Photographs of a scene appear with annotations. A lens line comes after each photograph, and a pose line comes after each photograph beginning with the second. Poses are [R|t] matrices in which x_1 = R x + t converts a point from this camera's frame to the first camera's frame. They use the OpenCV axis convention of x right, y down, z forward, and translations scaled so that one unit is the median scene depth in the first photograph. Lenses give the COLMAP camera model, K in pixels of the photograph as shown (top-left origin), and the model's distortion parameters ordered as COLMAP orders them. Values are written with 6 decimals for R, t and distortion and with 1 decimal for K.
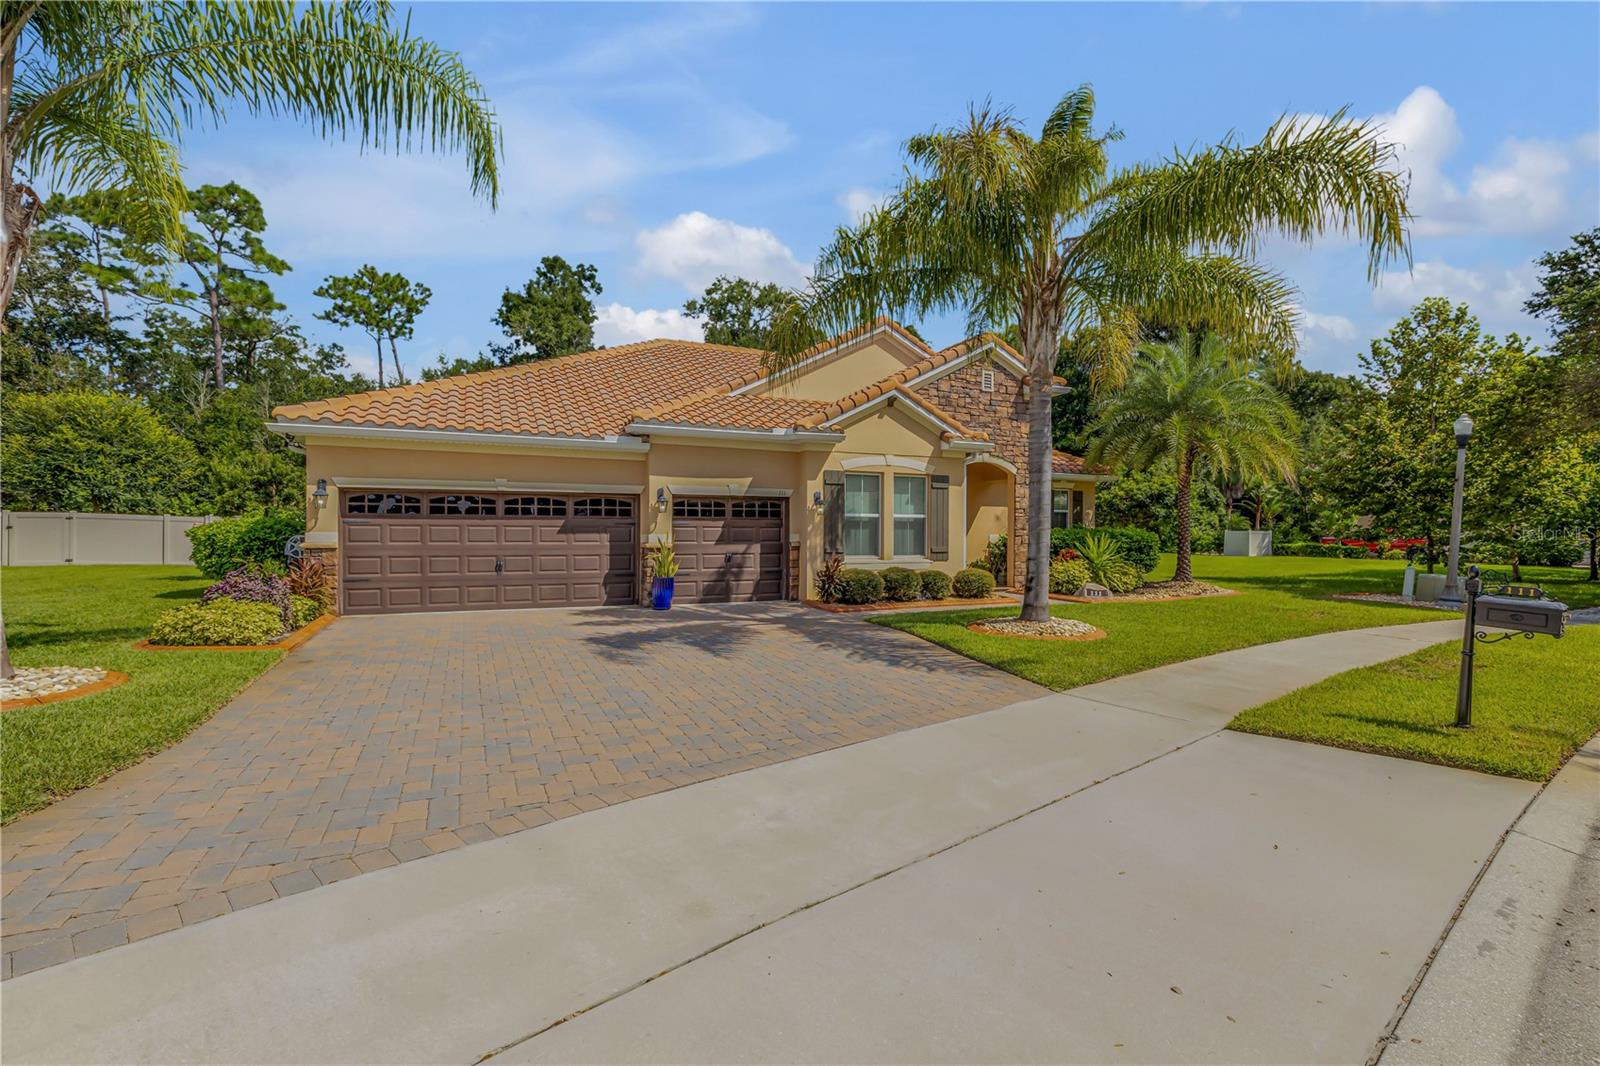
lens RADIAL K [[728.6, 0, 796.4], [0, 728.6, 536.1], [0, 0, 1]] dist [0.003660, 0.000174]
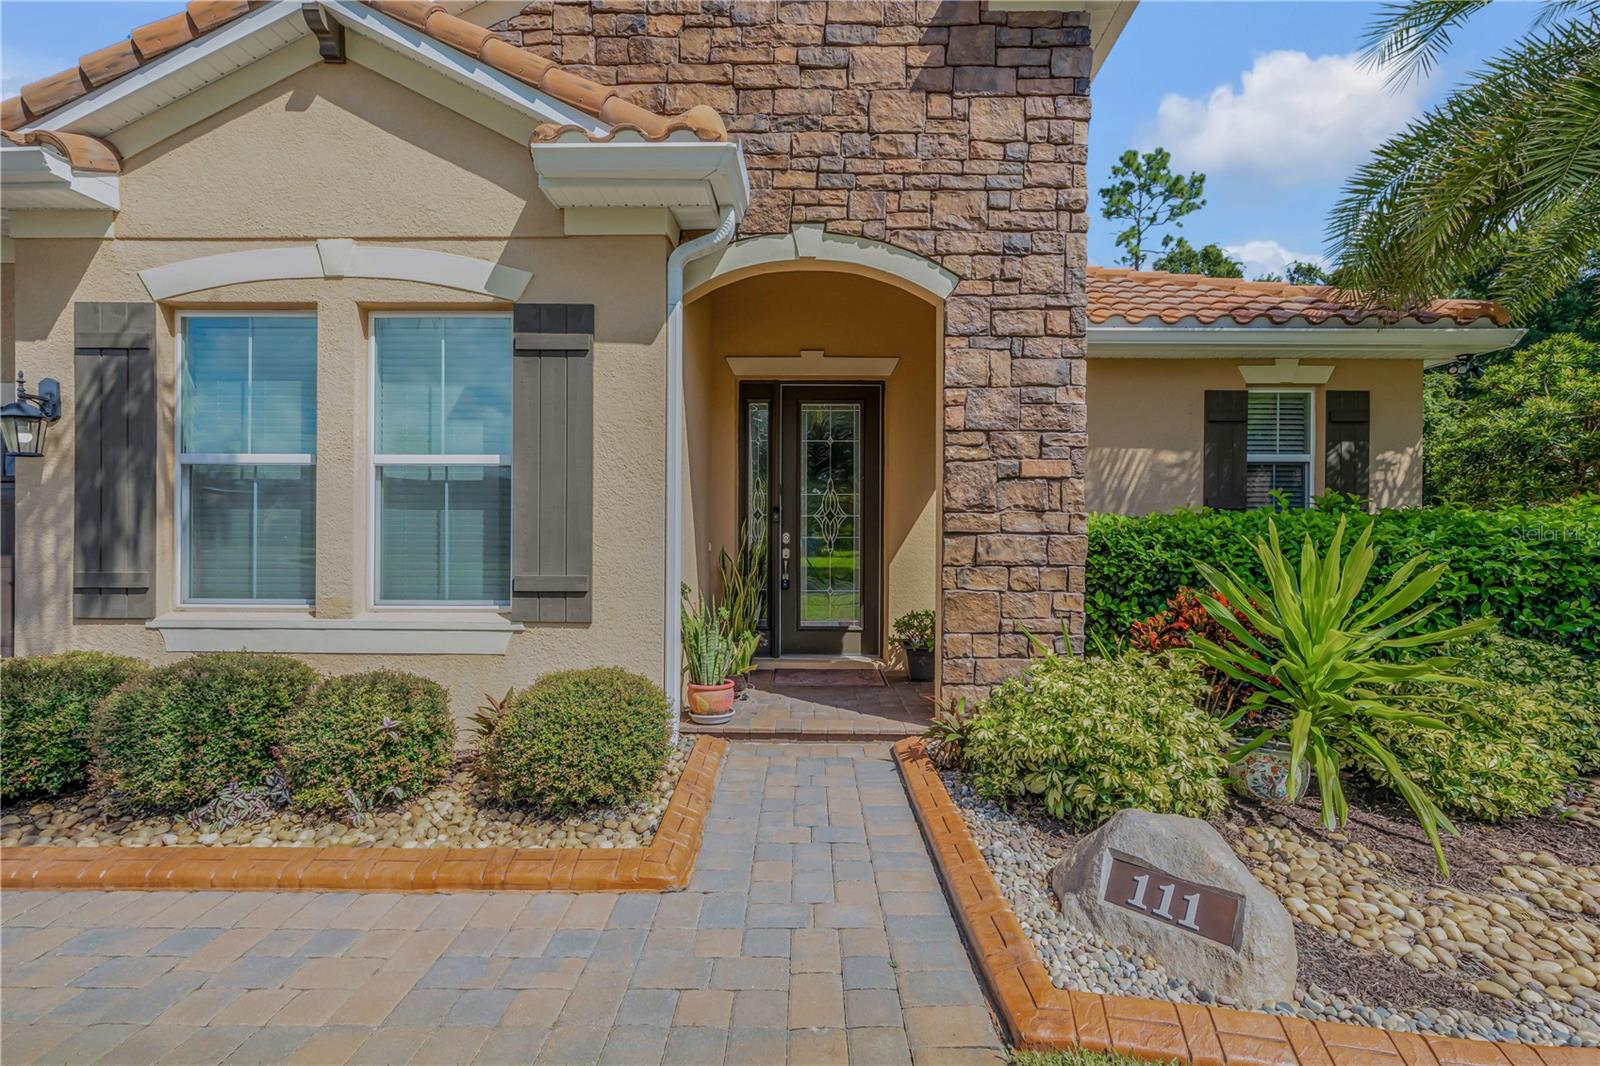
lens RADIAL K [[728.6, 0, 804.8], [0, 728.6, 529.6], [0, 0, 1]] dist [0.003660, 0.000174]
pose [[0.909089, 0.001207, -0.416600, 0.392955], [-0.003840, 0.999978, -0.005482, 0.000168], [0.416584, 0.006584, 0.909073, 0.798391]]
